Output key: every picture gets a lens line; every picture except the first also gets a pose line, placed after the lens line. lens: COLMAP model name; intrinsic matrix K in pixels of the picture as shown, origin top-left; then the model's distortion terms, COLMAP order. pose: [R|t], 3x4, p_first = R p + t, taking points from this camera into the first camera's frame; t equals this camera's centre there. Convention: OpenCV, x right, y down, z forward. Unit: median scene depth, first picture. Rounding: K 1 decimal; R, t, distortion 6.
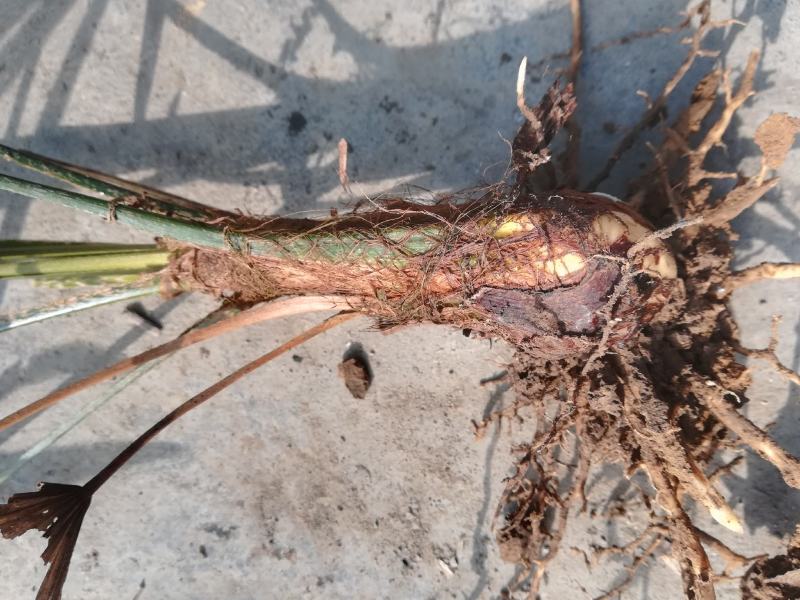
lens RADIAL K [[628.5, 0, 389.1], [0, 628.5, 298.0], [0, 0, 1]] dist [0.091638, -0.196710]
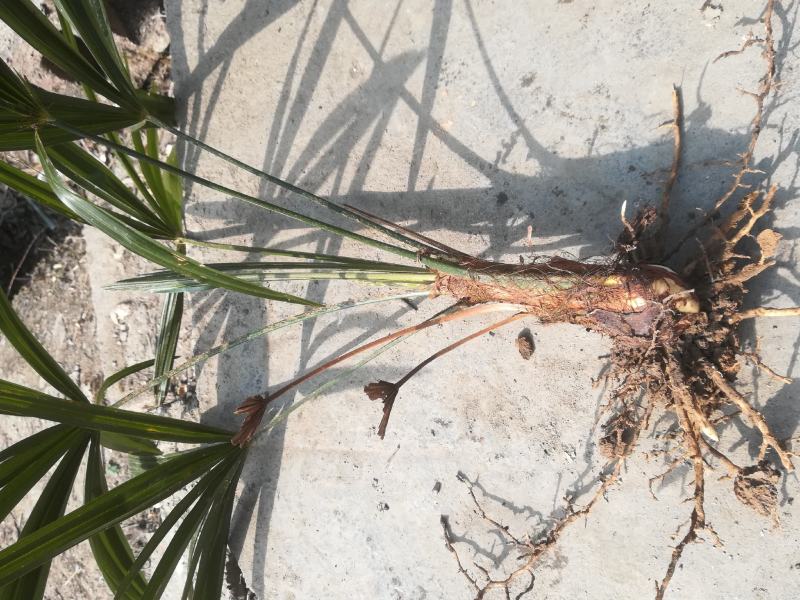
lens RADIAL K [[628.5, 0, 389.1], [0, 628.5, 298.0], [0, 0, 1]] dist [0.091638, -0.196710]
pose [[0.966291, 0.080642, -0.244495, 0.000412], [-0.069841, 0.996173, 0.052546, -0.082714], [0.247797, -0.033699, 0.968226, -0.843023]]
